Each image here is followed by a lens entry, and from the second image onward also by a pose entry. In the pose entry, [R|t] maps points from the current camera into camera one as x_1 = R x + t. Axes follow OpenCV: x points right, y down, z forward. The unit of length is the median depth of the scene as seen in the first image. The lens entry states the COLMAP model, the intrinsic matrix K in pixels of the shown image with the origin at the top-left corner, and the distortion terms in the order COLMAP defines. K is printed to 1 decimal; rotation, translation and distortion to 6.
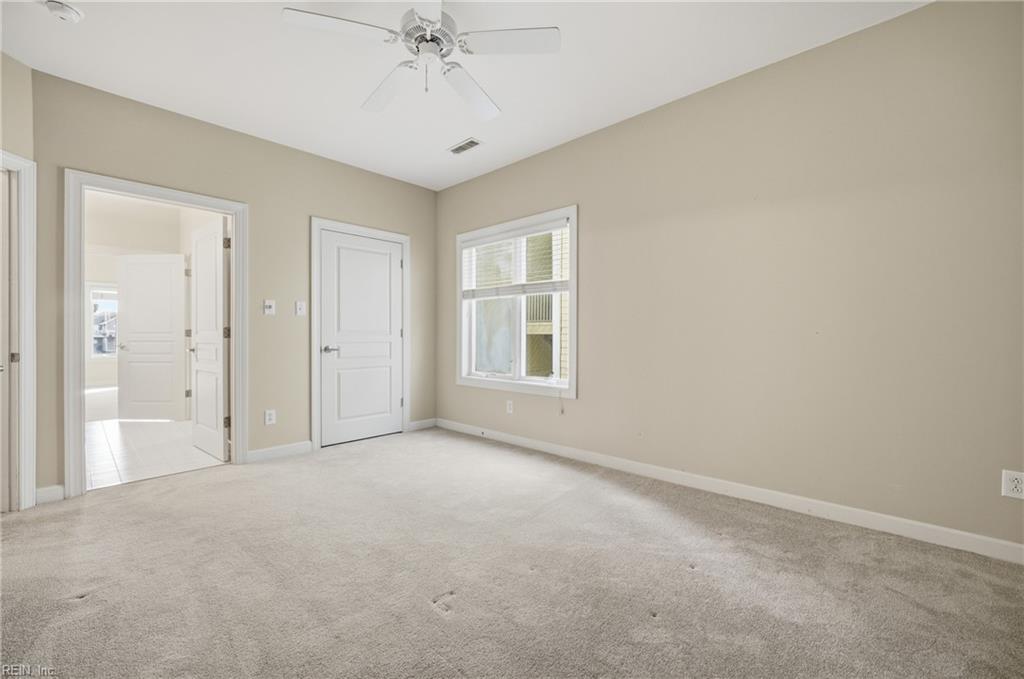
lens RADIAL K [[404.3, 0, 512.2], [0, 404.3, 335.9], [0, 0, 1]] dist [-0.018965, 0.000242]
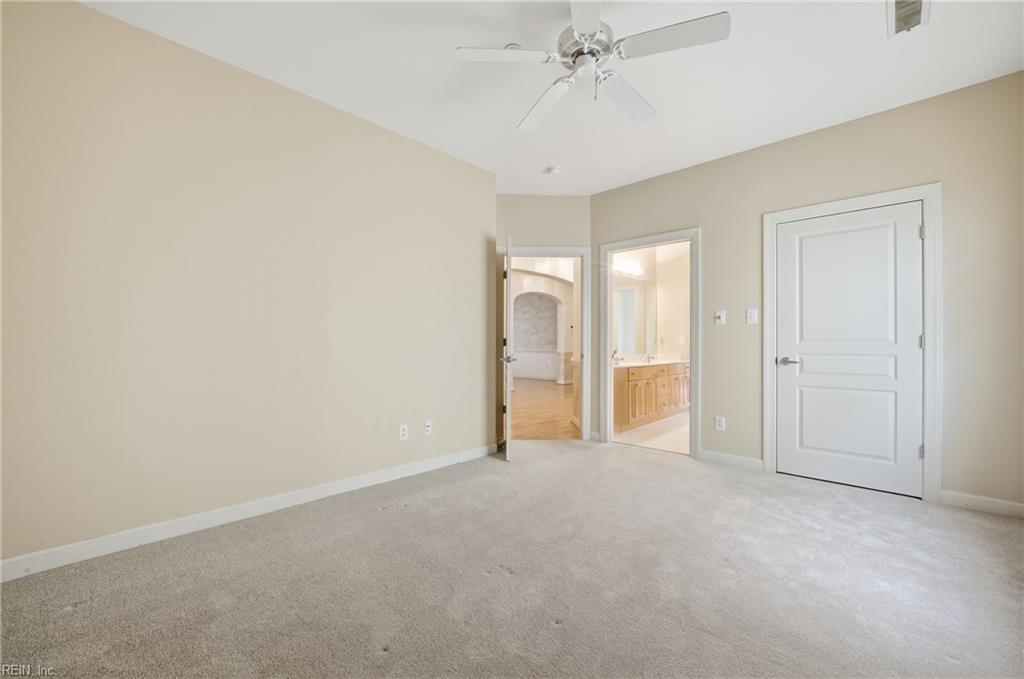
lens RADIAL K [[405.6, 0, 512.9], [0, 405.6, 342.8], [0, 0, 1]] dist [-0.013991, -0.000093]
pose [[-0.002696, -0.003247, -0.999991, 0.417829], [-0.003945, 0.999987, -0.003237, -0.000875], [0.999989, 0.003936, -0.002709, 0.435519]]
